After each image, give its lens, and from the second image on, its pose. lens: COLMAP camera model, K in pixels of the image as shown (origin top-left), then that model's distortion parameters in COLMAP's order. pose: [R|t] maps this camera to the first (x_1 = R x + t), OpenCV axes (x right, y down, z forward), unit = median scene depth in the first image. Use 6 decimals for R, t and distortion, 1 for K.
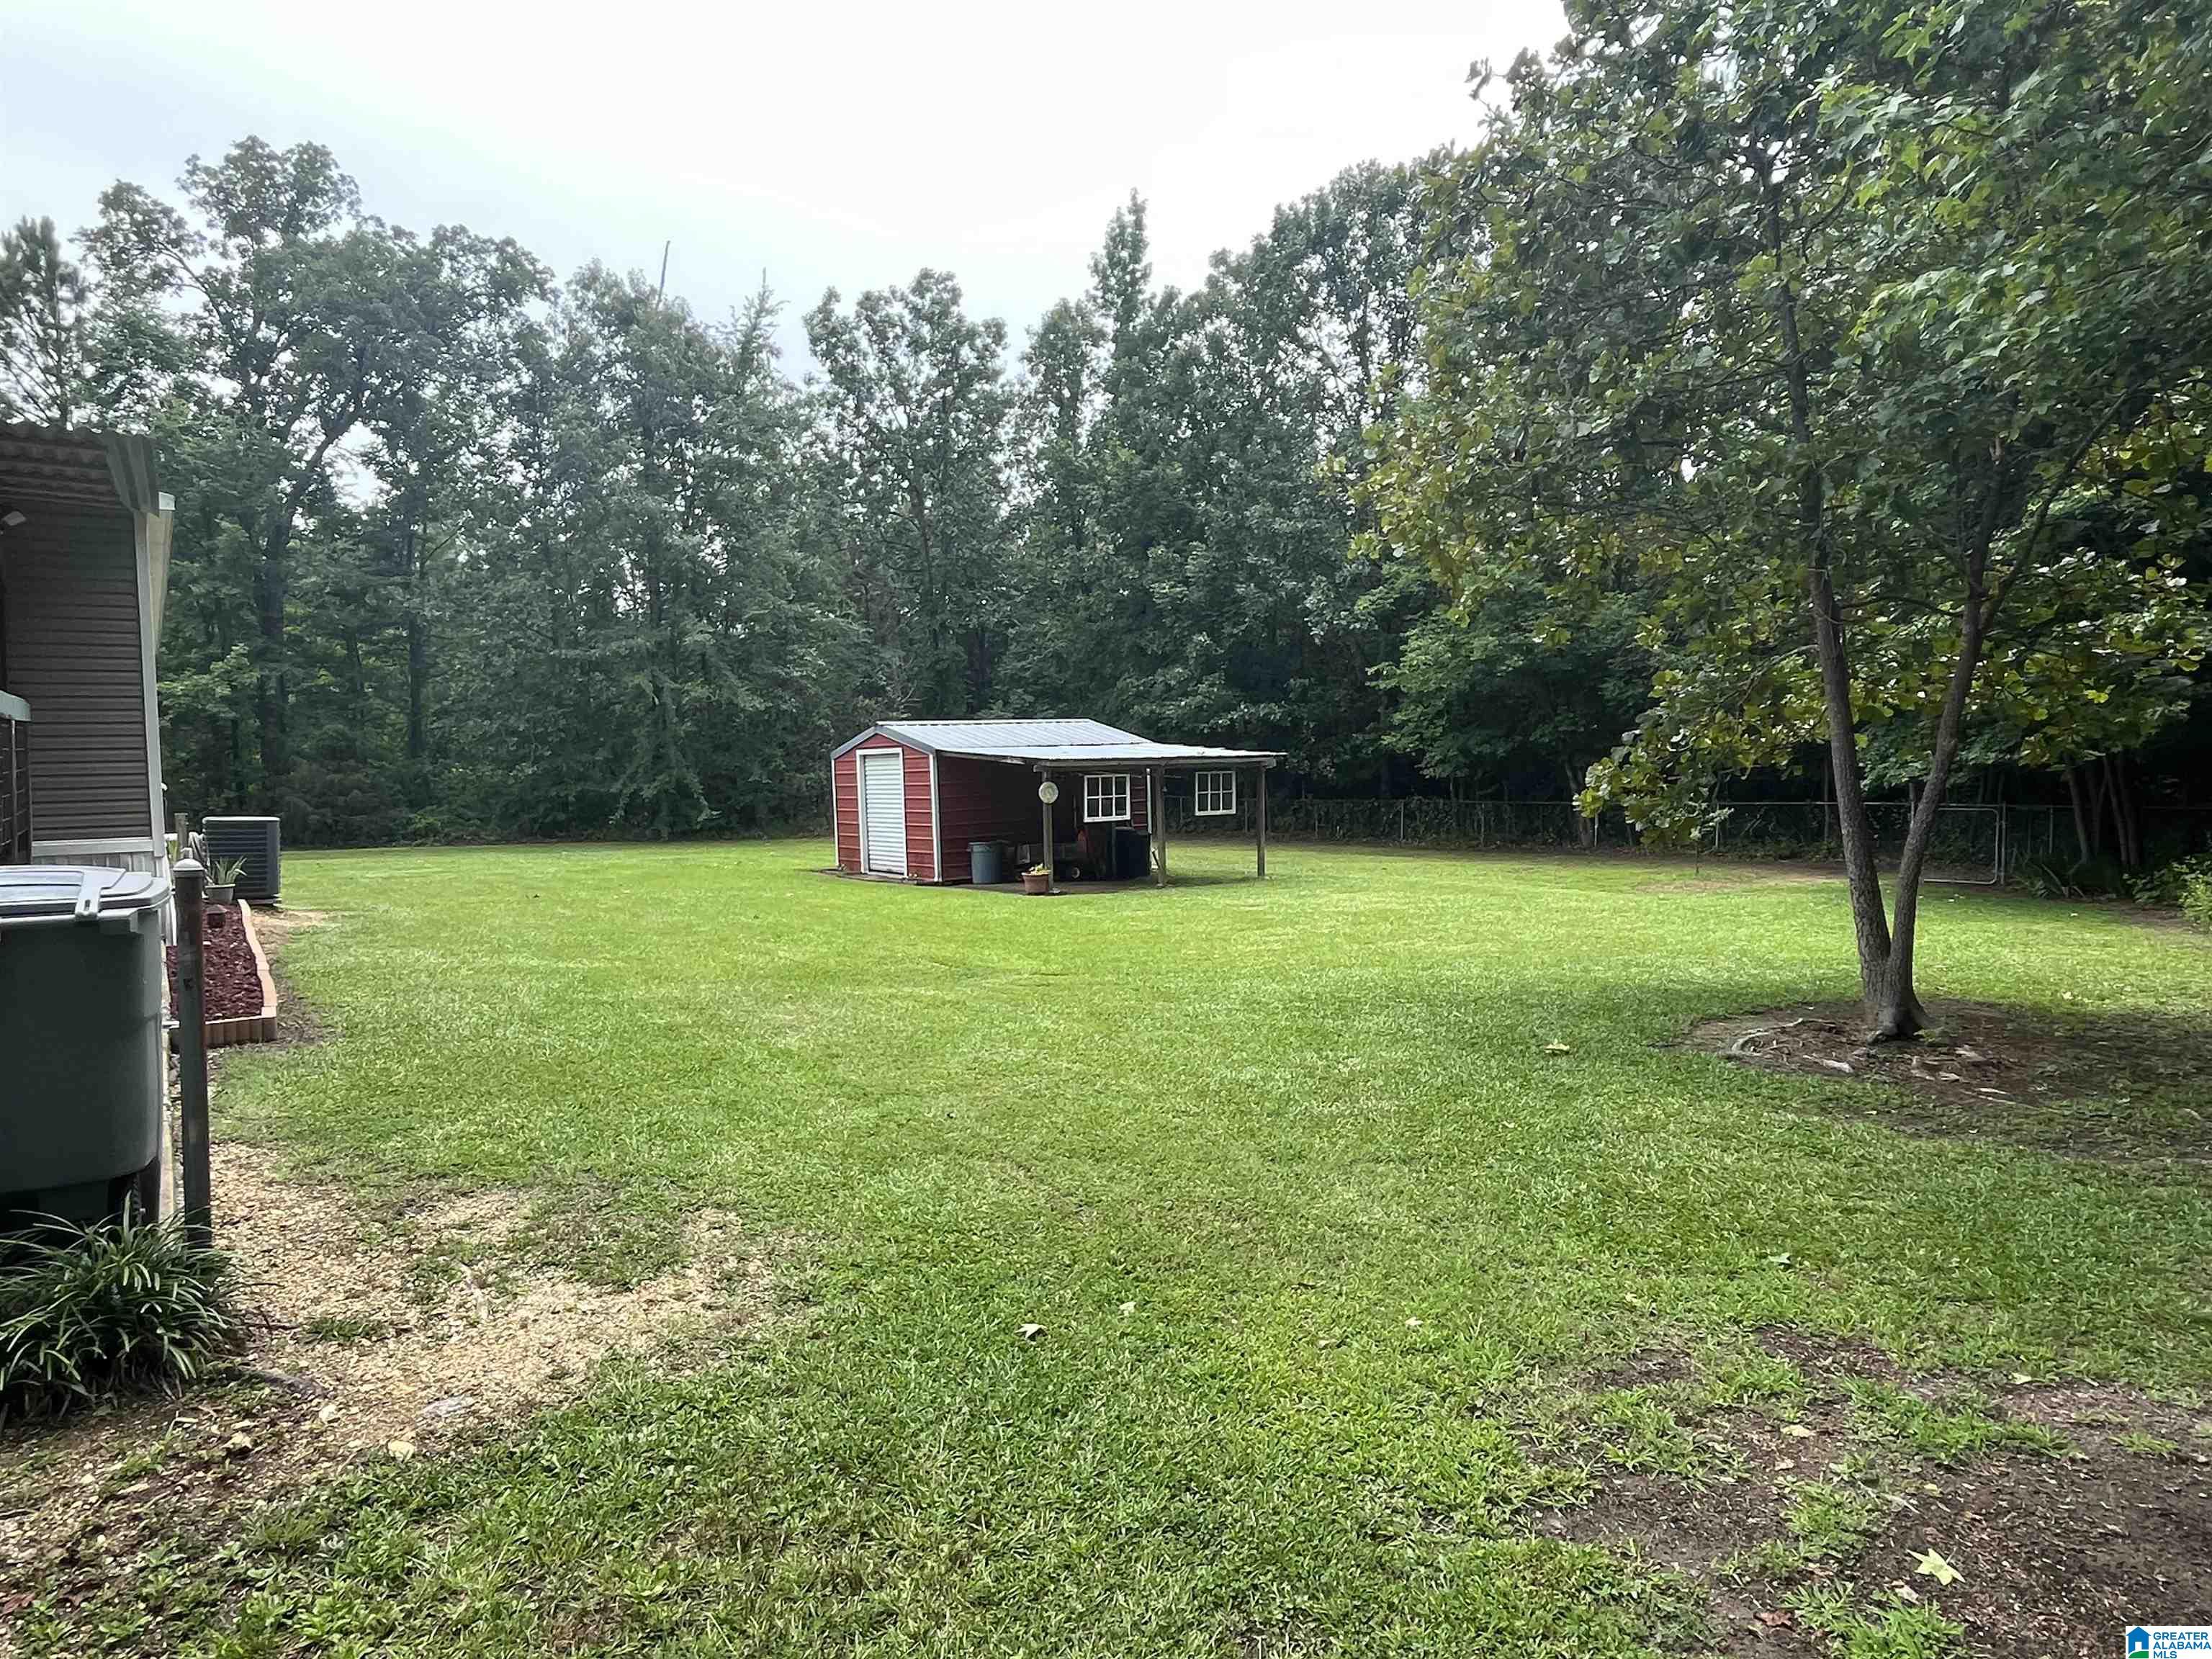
lens RADIAL K [[1281.7, 0, 1104.2], [0, 1281.7, 830.2], [0, 0, 1]] dist [-0.005869, -0.000876]
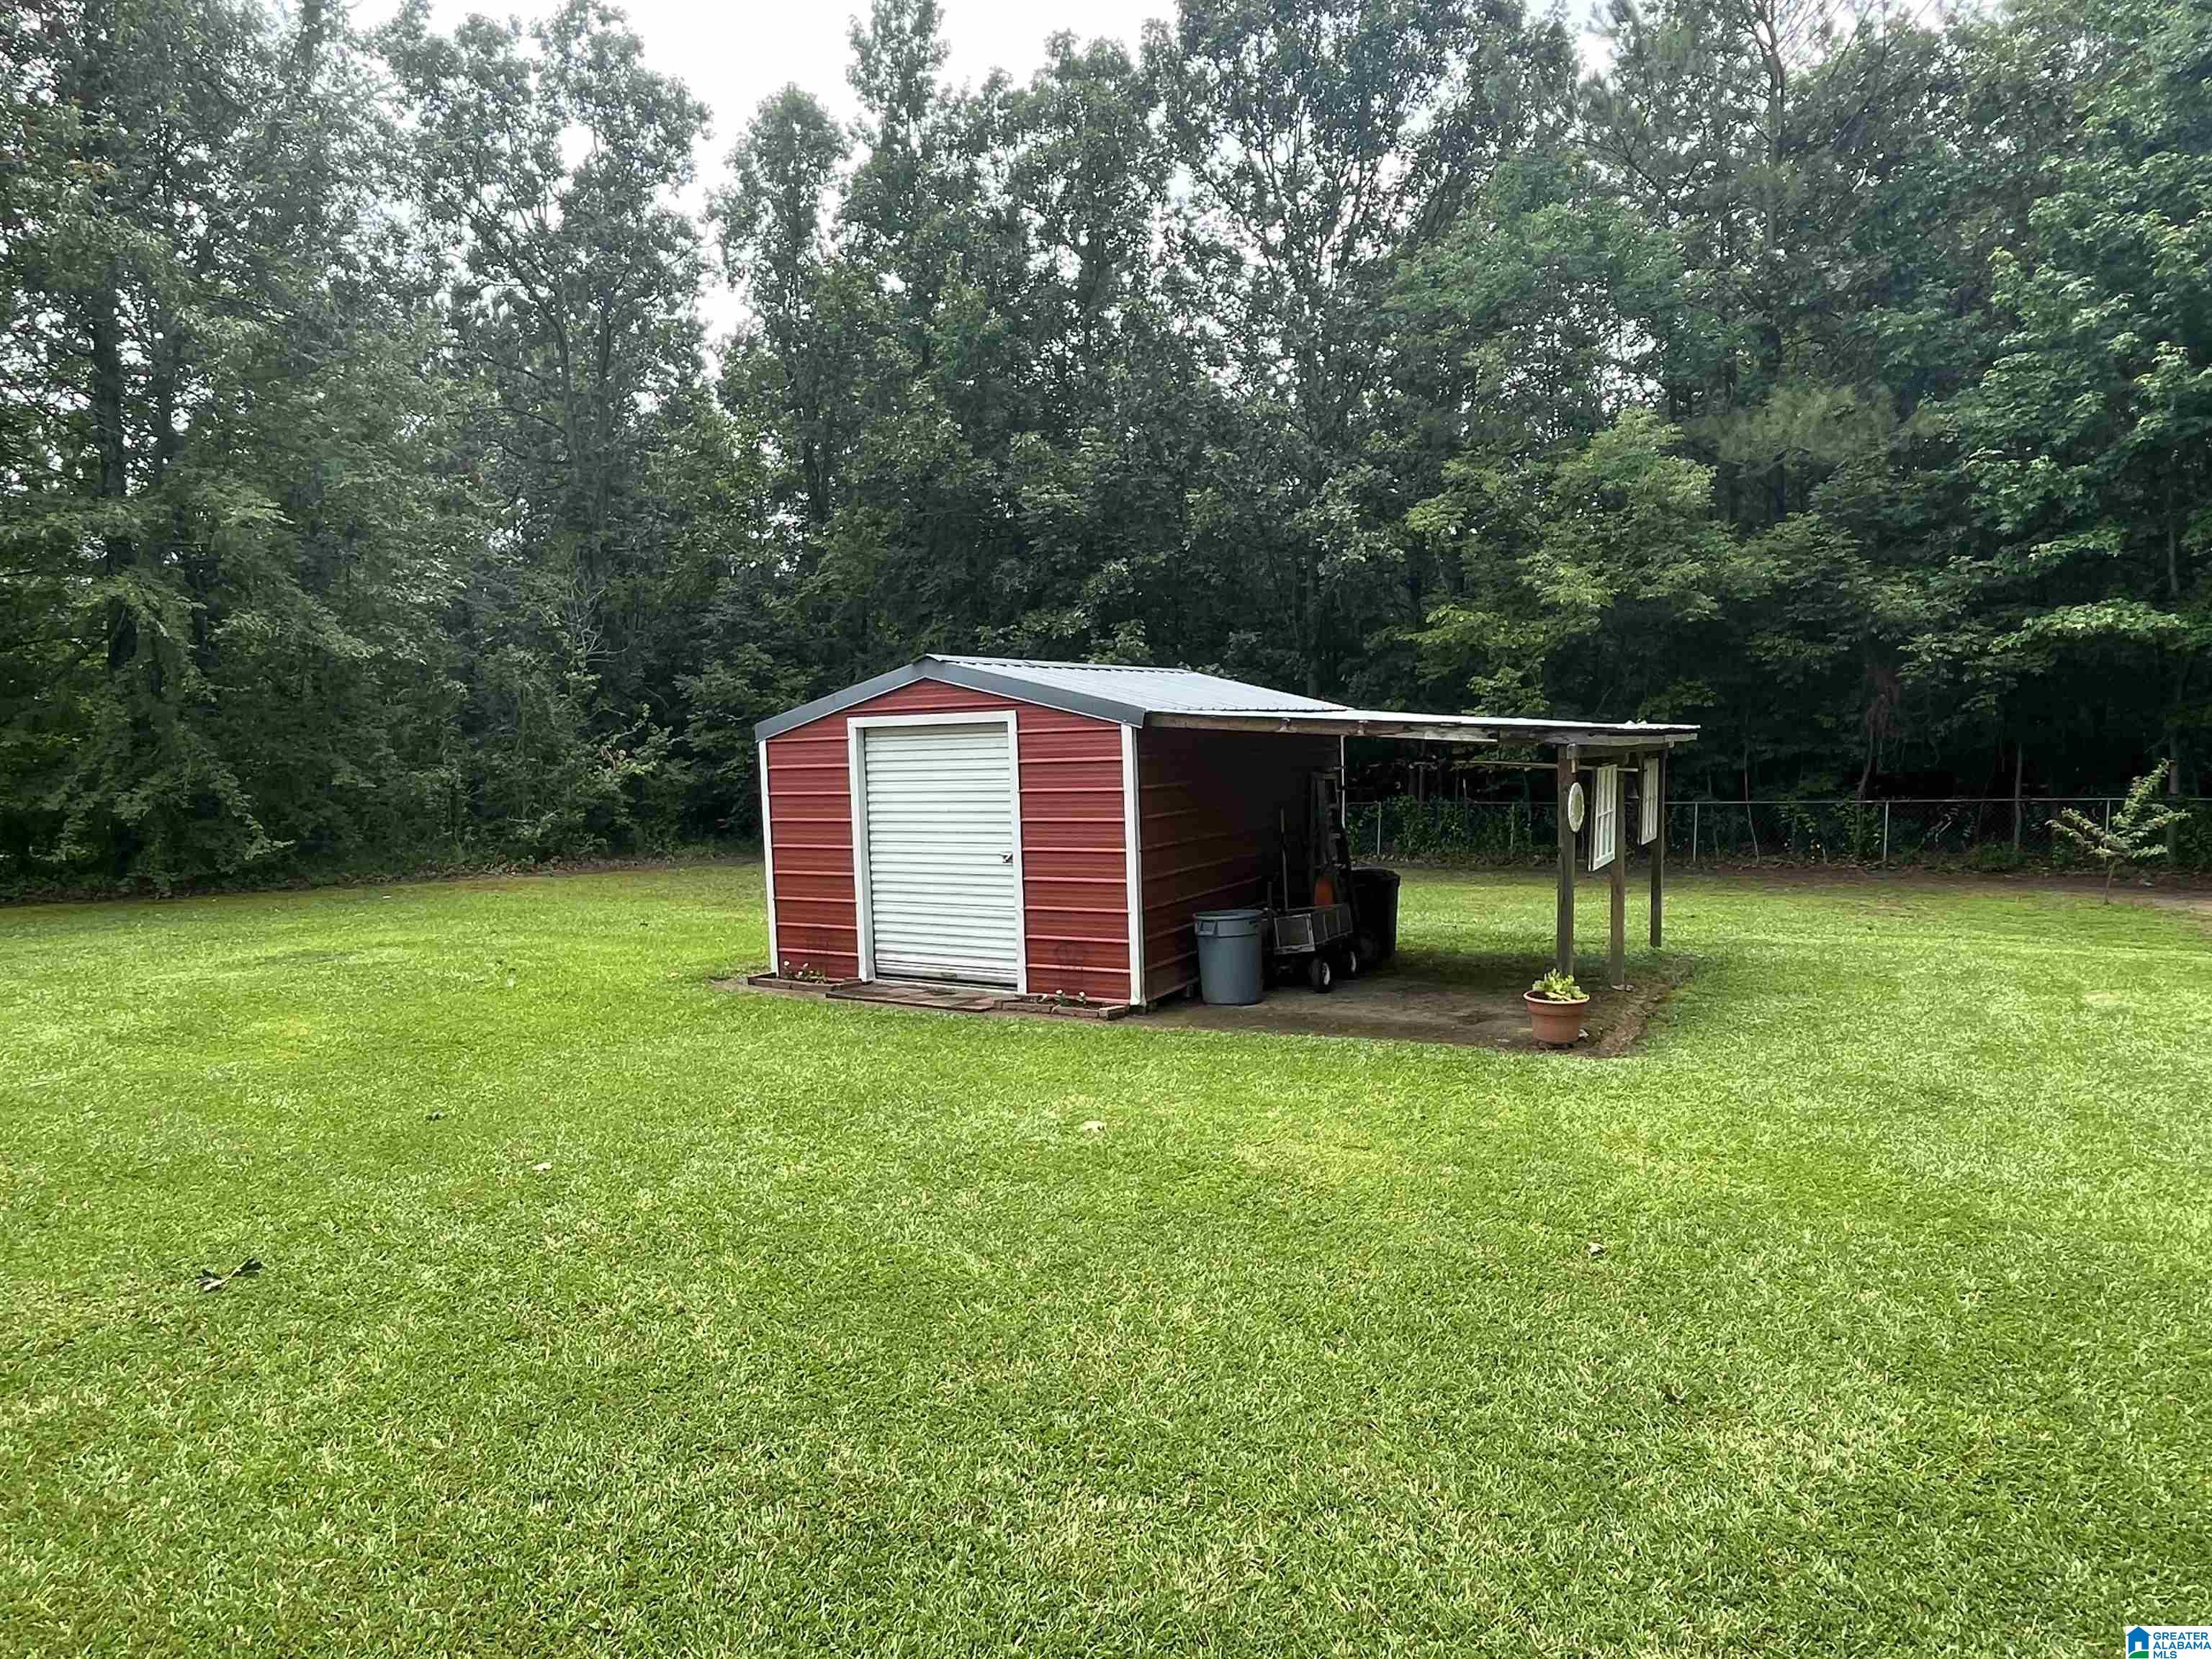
lens RADIAL K [[1281.7, 0, 1108.4], [0, 1281.7, 831.1], [0, 0, 1]] dist [-0.005869, -0.000876]
pose [[0.920569, -0.028604, 0.389530, -0.187753], [0.025947, 0.999590, 0.012082, -0.016251], [-0.389716, -0.001015, 0.920934, 0.354658]]
